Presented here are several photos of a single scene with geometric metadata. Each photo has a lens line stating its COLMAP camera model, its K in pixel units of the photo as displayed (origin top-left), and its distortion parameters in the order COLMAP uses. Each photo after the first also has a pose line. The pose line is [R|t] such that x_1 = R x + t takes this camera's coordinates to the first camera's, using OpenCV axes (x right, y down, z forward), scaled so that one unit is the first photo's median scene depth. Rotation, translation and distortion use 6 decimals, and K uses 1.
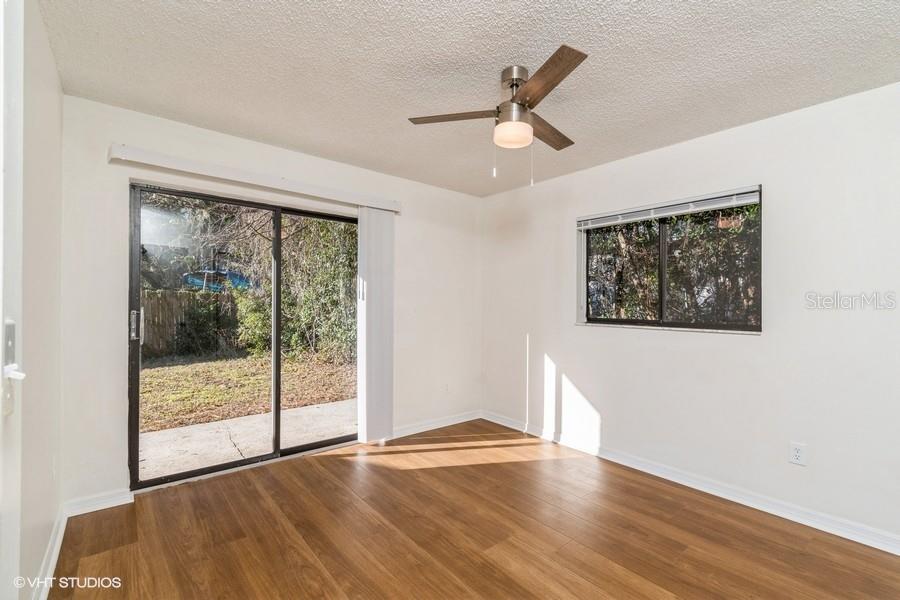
lens RADIAL K [[402.1, 0, 449.7], [0, 402.1, 306.2], [0, 0, 1]] dist [0.000043, -0.000043]
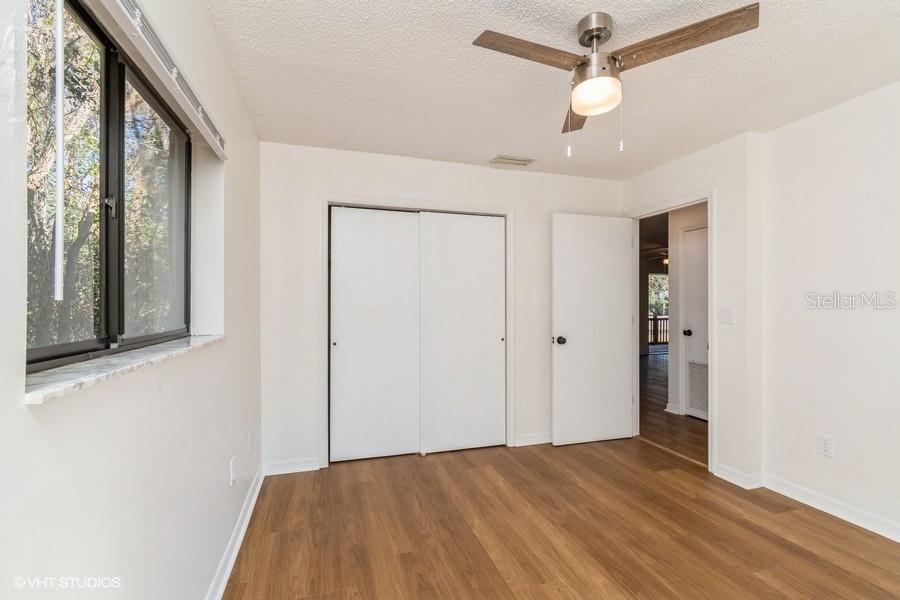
lens RADIAL K [[402.1, 0, 449.7], [0, 402.1, 306.2], [0, 0, 1]] dist [0.000043, -0.000043]
pose [[-0.925774, -0.014696, 0.377790, 0.133479], [-0.012467, 0.999887, 0.008347, -0.003137], [-0.377871, 0.003017, -0.925853, 1.943827]]
